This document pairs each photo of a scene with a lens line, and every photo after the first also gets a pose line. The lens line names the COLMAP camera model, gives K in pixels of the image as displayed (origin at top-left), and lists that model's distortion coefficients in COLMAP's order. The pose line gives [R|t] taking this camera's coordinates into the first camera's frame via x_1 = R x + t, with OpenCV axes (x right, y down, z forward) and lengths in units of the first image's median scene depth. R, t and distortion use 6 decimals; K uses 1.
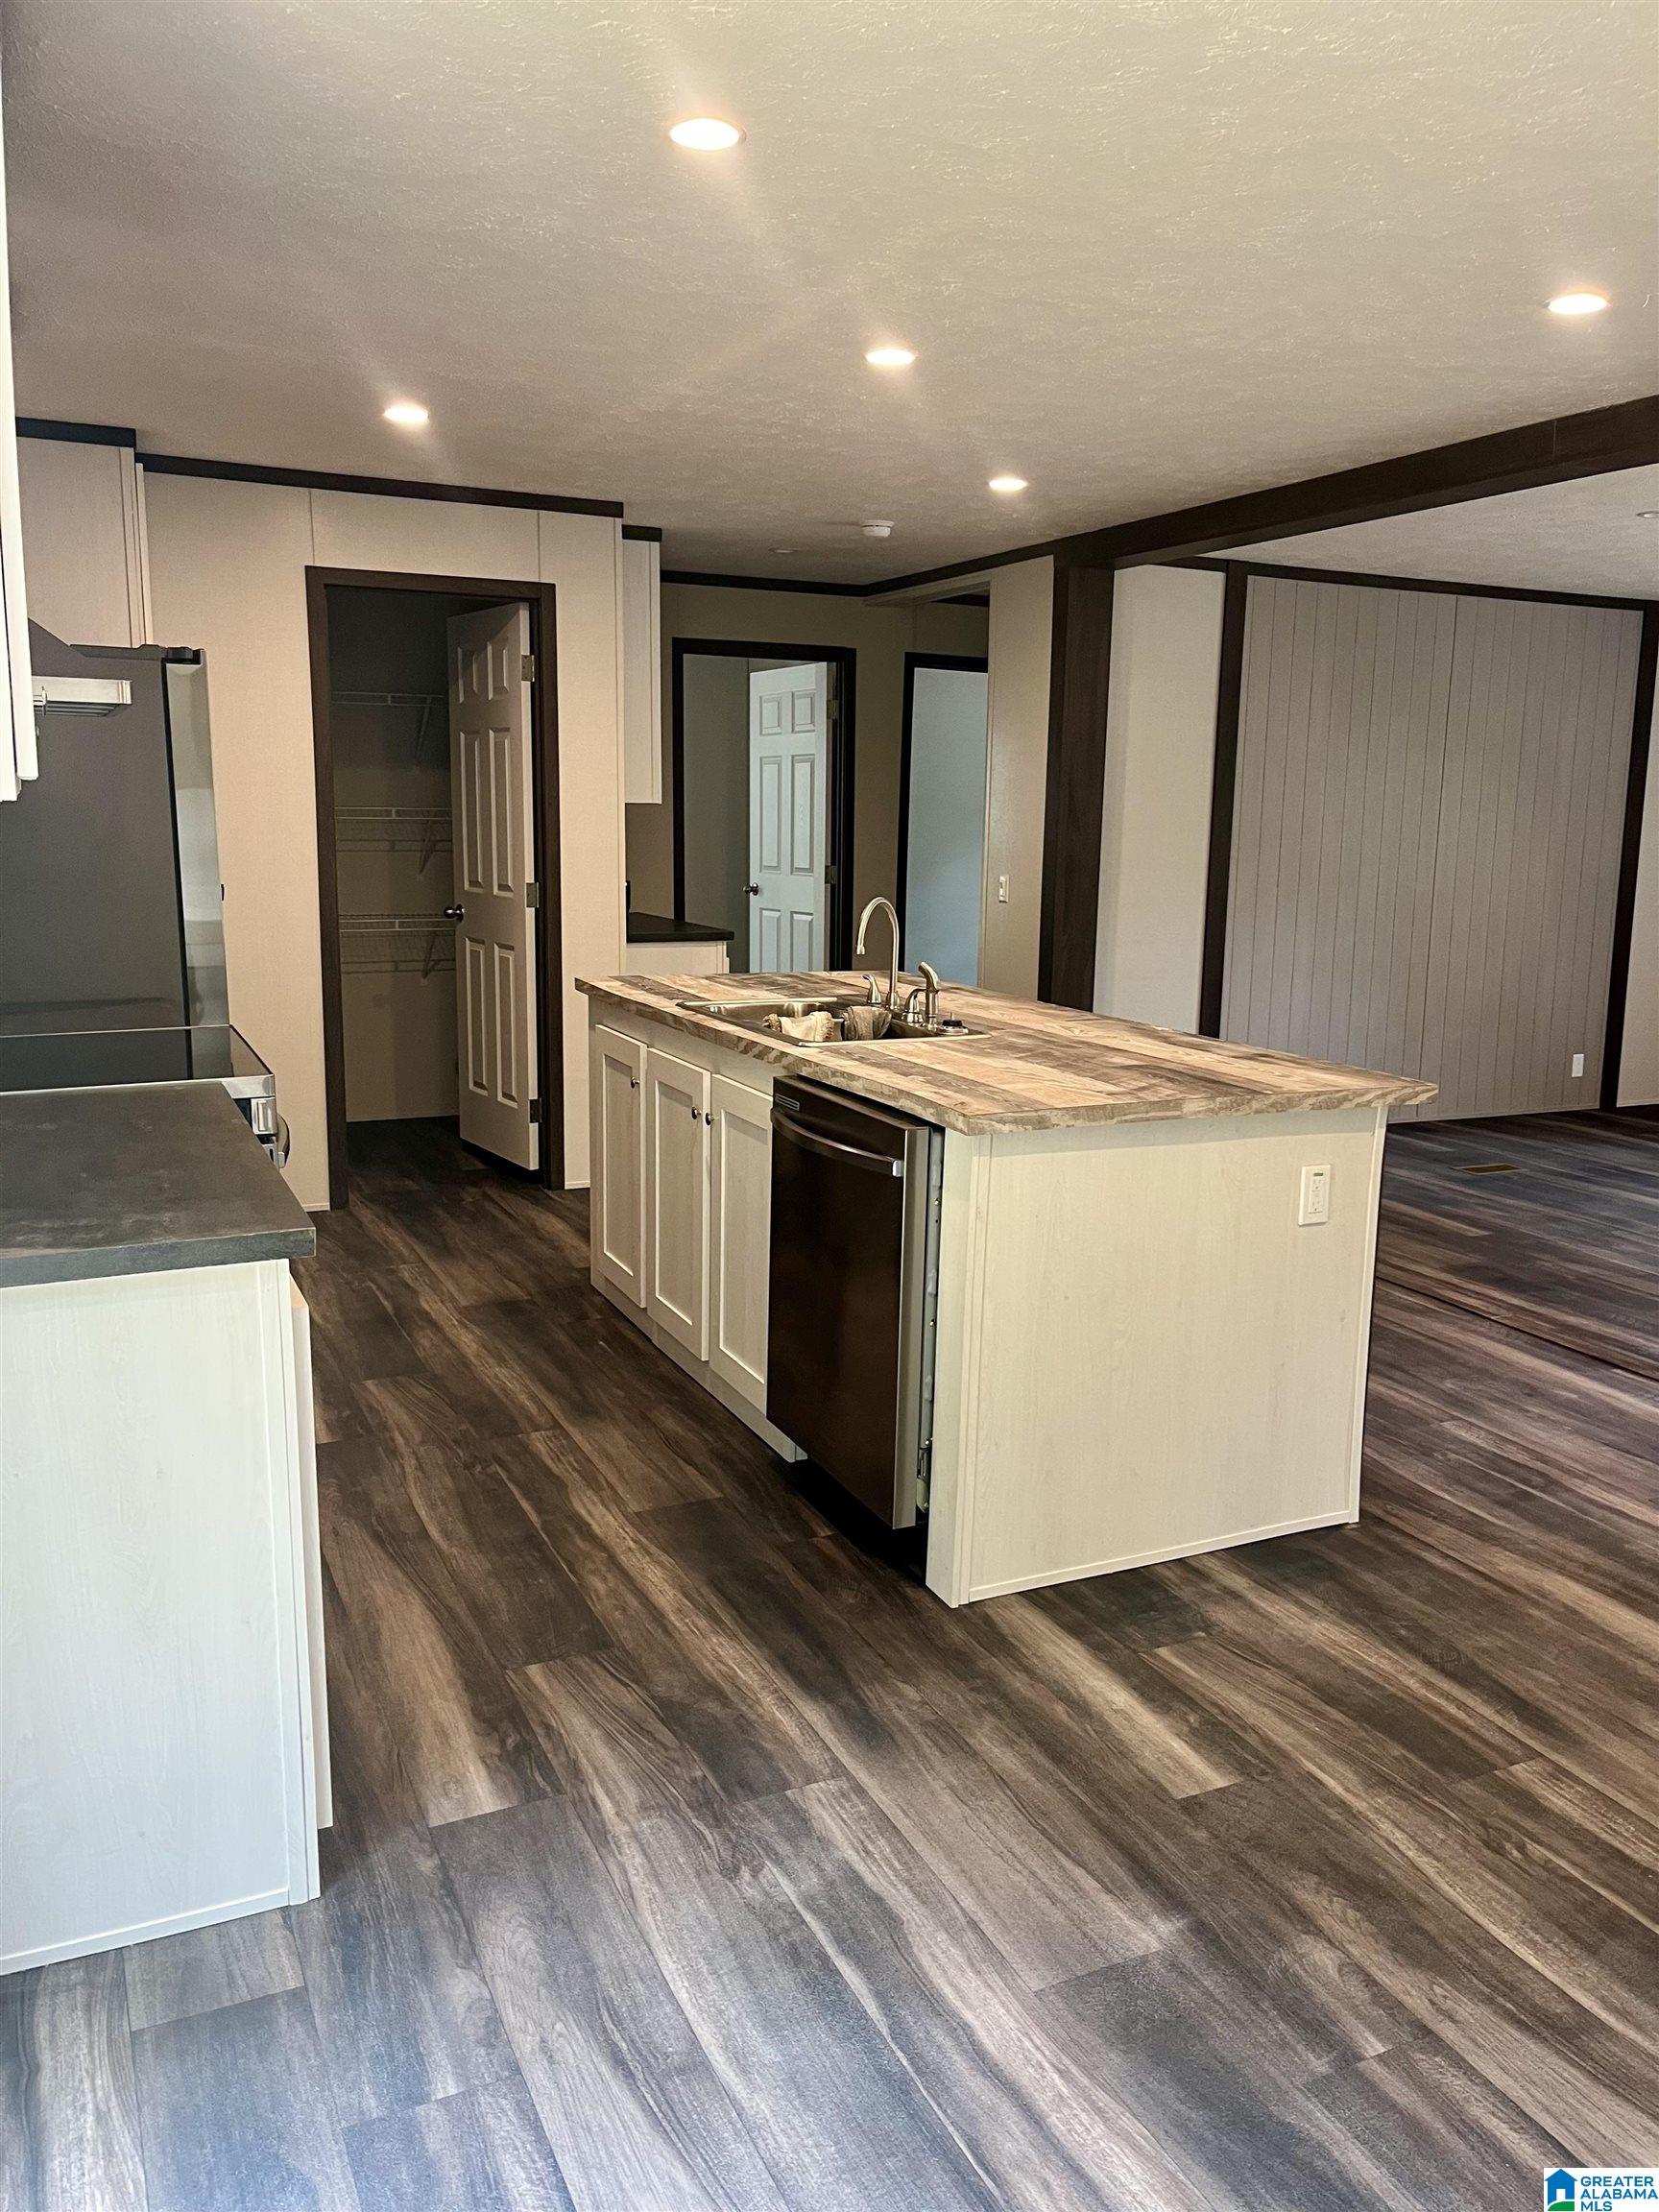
lens RADIAL K [[1671.8, 0, 821.8], [0, 1671.8, 1107.6], [0, 0, 1]] dist [0.025251, -0.006811]
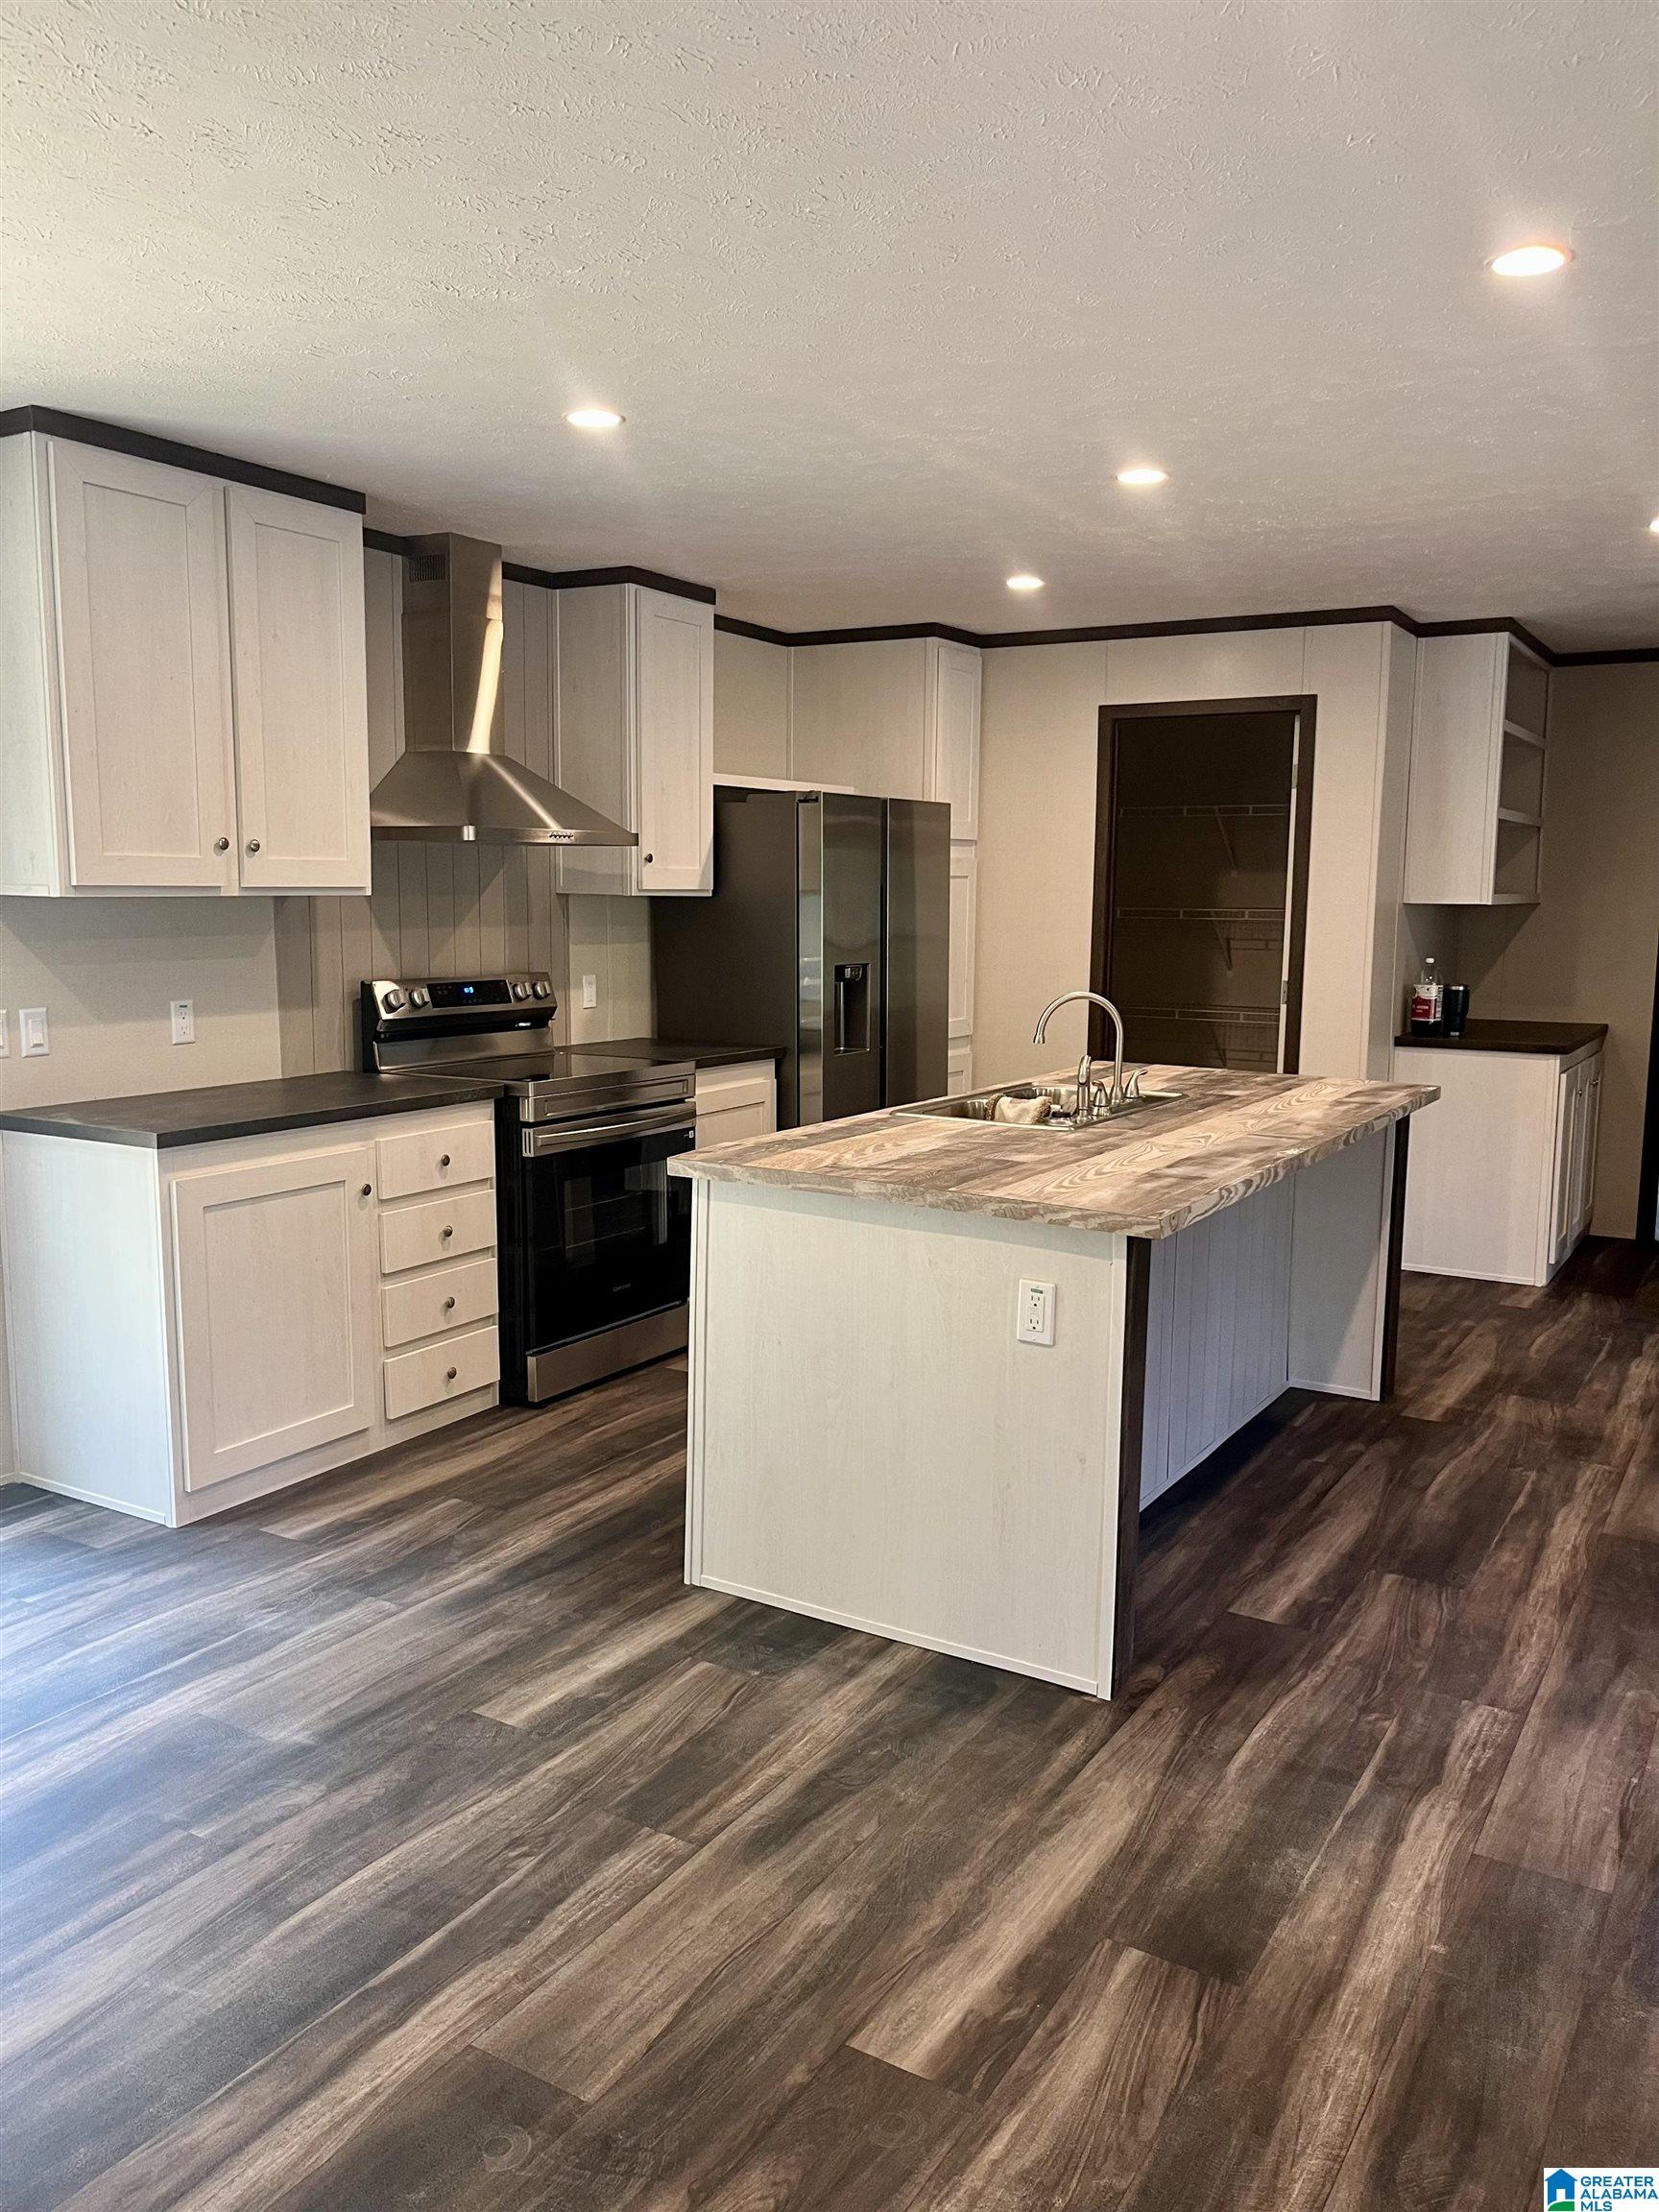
lens RADIAL K [[1671.8, 0, 833.0], [0, 1671.8, 1110.4], [0, 0, 1]] dist [0.025251, -0.006811]
pose [[0.557957, 0.102082, -0.823568, 1.084595], [-0.152122, 0.988171, 0.019424, -0.066663], [0.815808, 0.114445, 0.566885, 0.393163]]
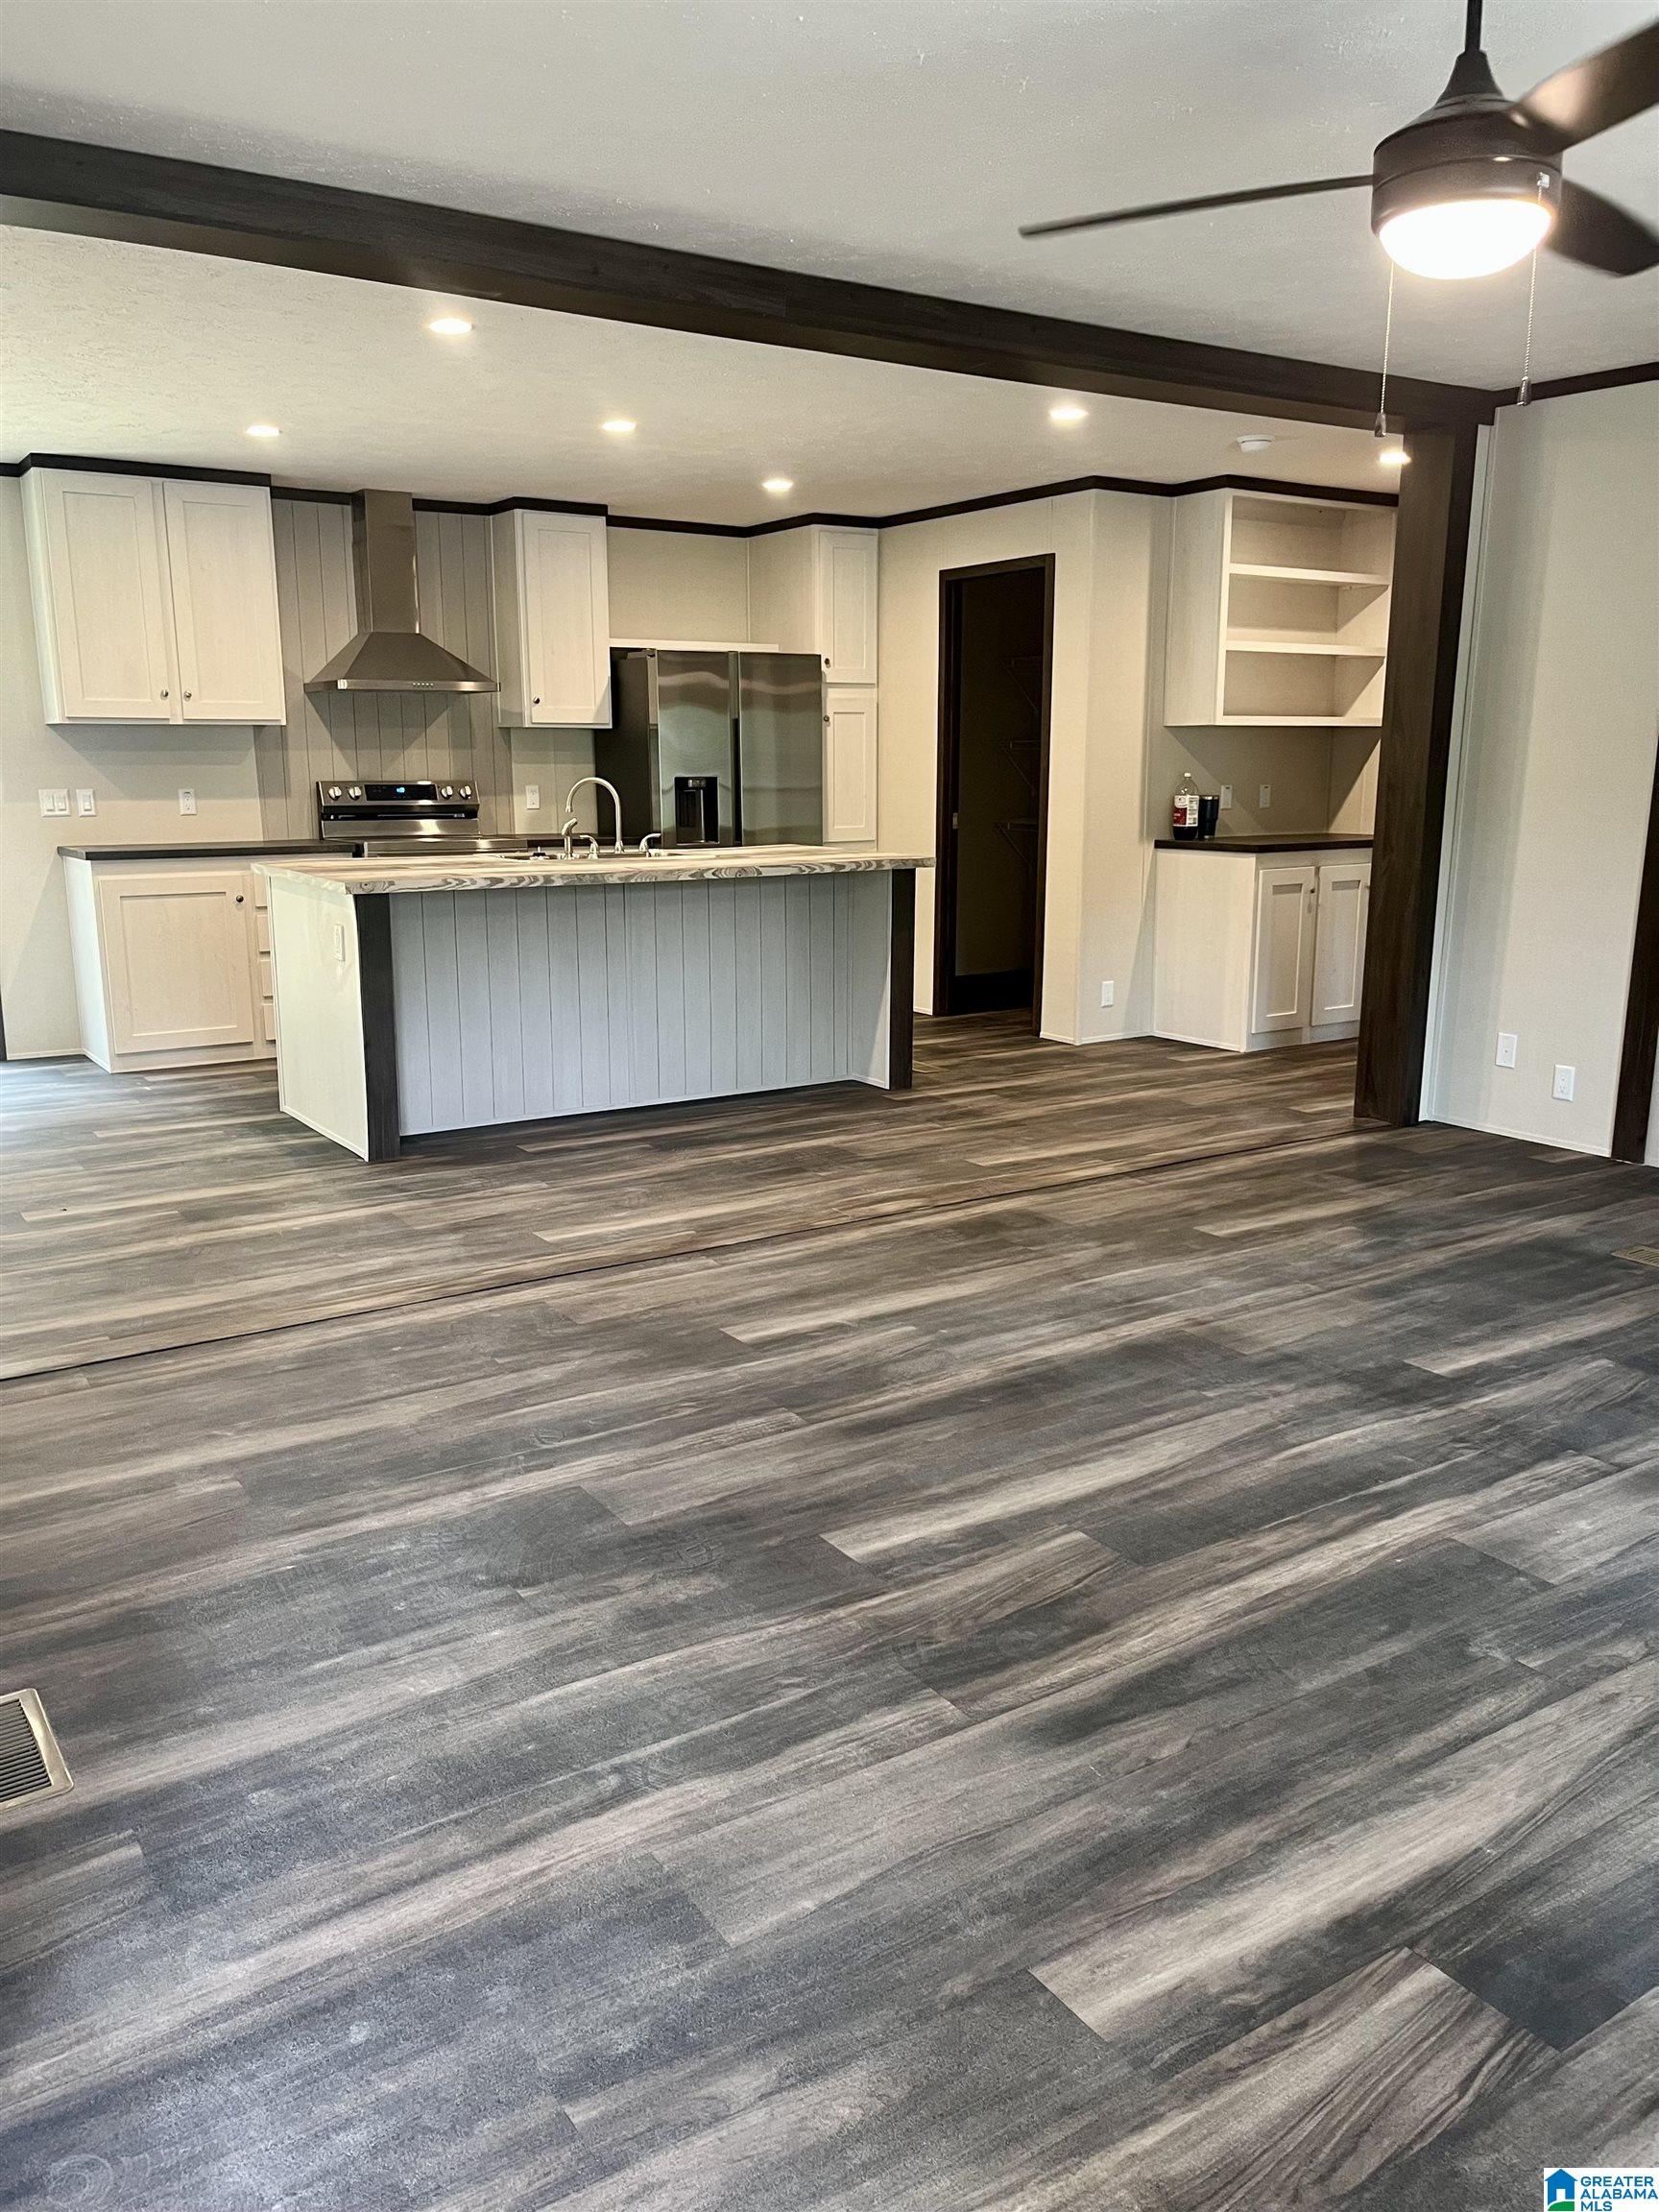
lens RADIAL K [[1671.8, 0, 823.2], [0, 1671.8, 1108.0], [0, 0, 1]] dist [0.025251, -0.006811]
pose [[0.148145, 0.188963, -0.970745, 2.216200], [-0.173243, 0.971357, 0.162644, -0.157460], [0.973674, 0.144080, 0.176638, 1.307933]]
